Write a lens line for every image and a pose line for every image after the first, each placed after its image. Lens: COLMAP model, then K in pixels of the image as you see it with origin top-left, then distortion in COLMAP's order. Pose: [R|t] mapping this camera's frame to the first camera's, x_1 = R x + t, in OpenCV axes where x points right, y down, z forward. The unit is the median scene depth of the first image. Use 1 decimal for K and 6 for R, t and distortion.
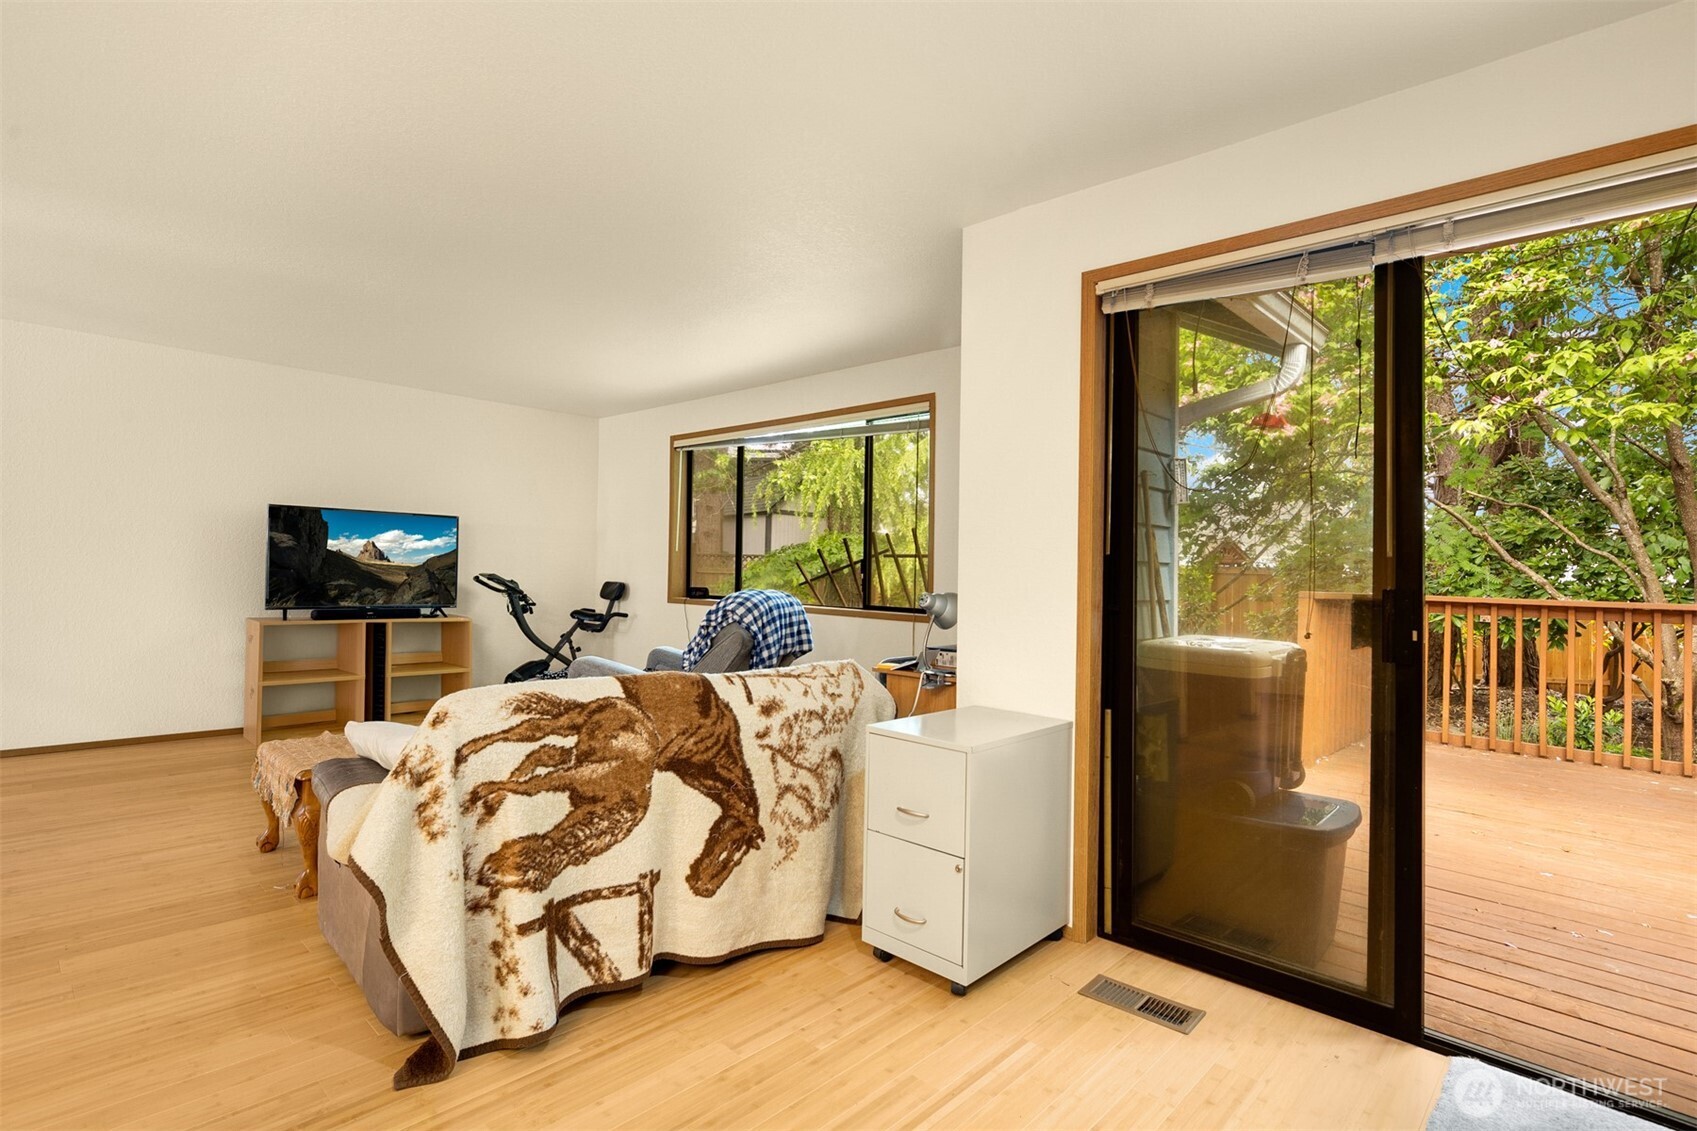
lens RADIAL K [[818.5, 0, 837.1], [0, 818.5, 556.4], [0, 0, 1]] dist [0.009429, -0.003486]
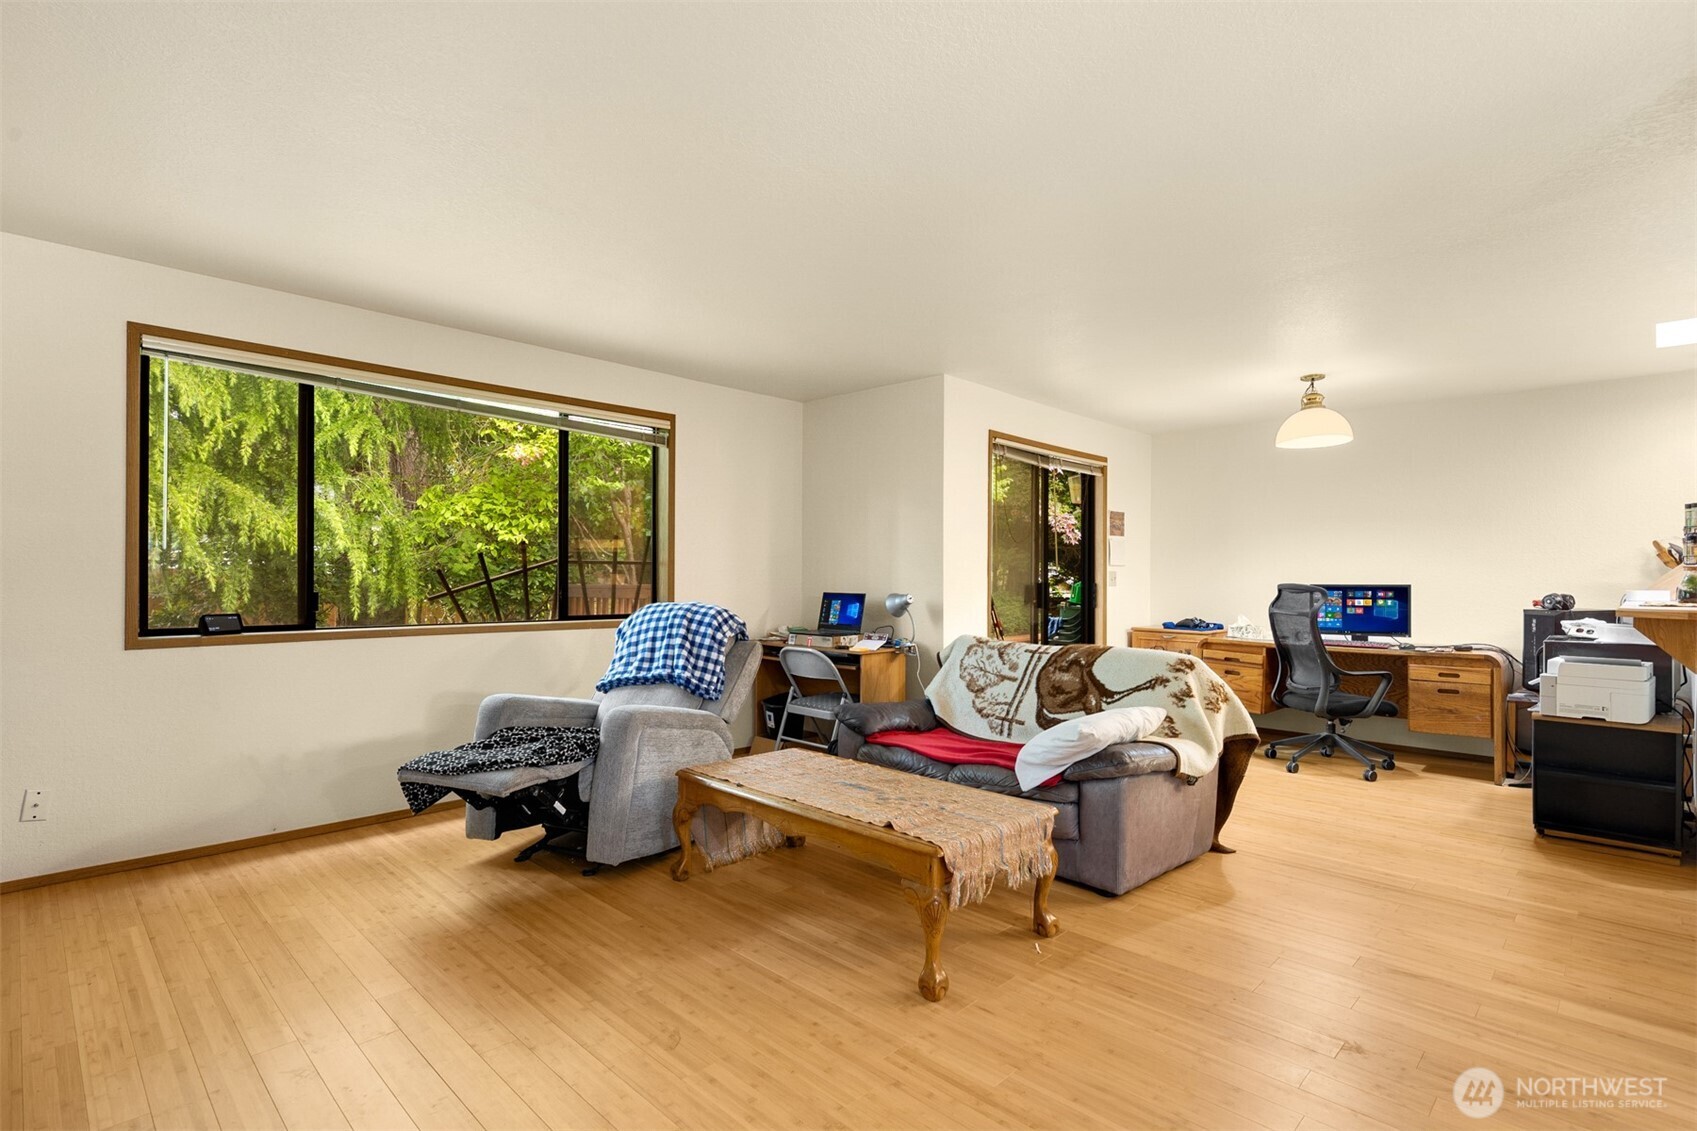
lens RADIAL K [[818.5, 0, 860.2], [0, 818.5, 574.9], [0, 0, 1]] dist [0.009429, -0.003486]
pose [[0.001159, -0.022372, 0.999749, -0.835462], [-0.022777, 0.999490, 0.022393, -0.014397], [-0.999740, -0.022798, 0.000649, 0.640823]]
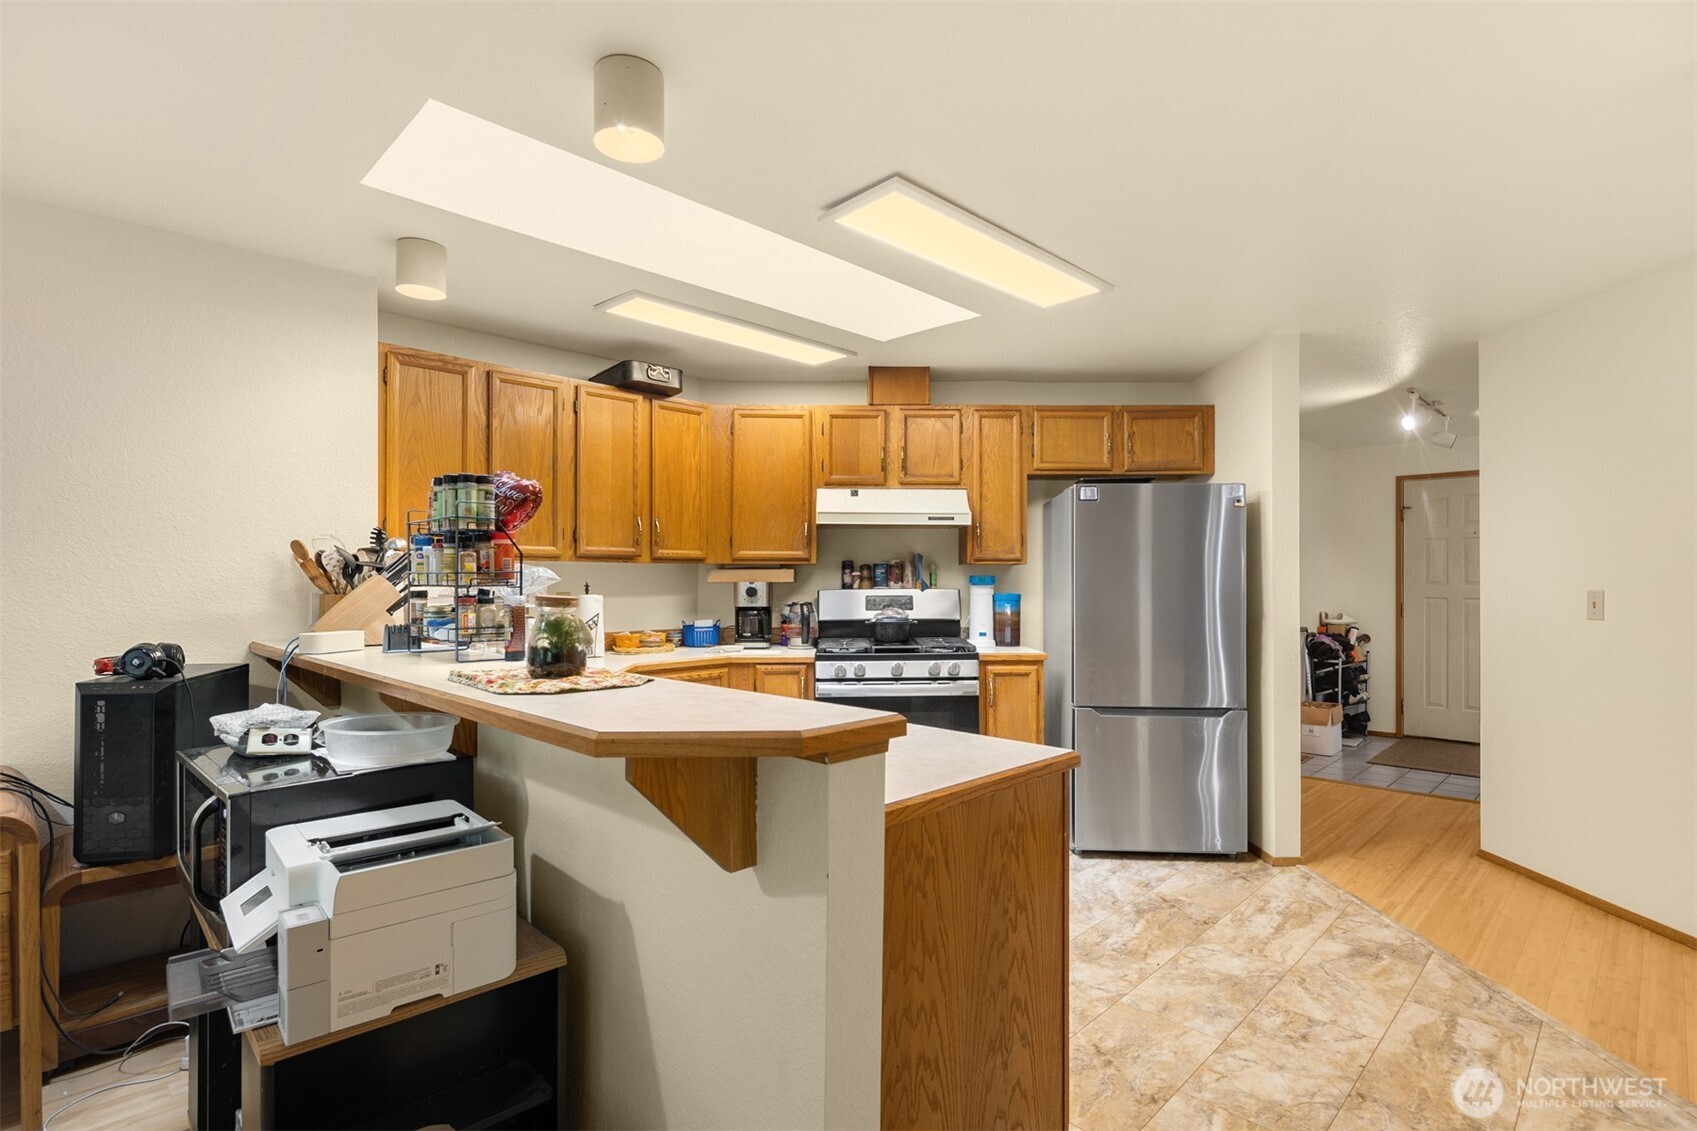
lens RADIAL K [[818.5, 0, 826.2], [0, 818.5, 562.7], [0, 0, 1]] dist [0.009429, -0.003486]
pose [[-0.999035, -0.023750, 0.036938, -0.295736], [-0.025057, 0.999061, -0.035348, -0.027154], [-0.036064, -0.036240, -0.998692, 0.292547]]
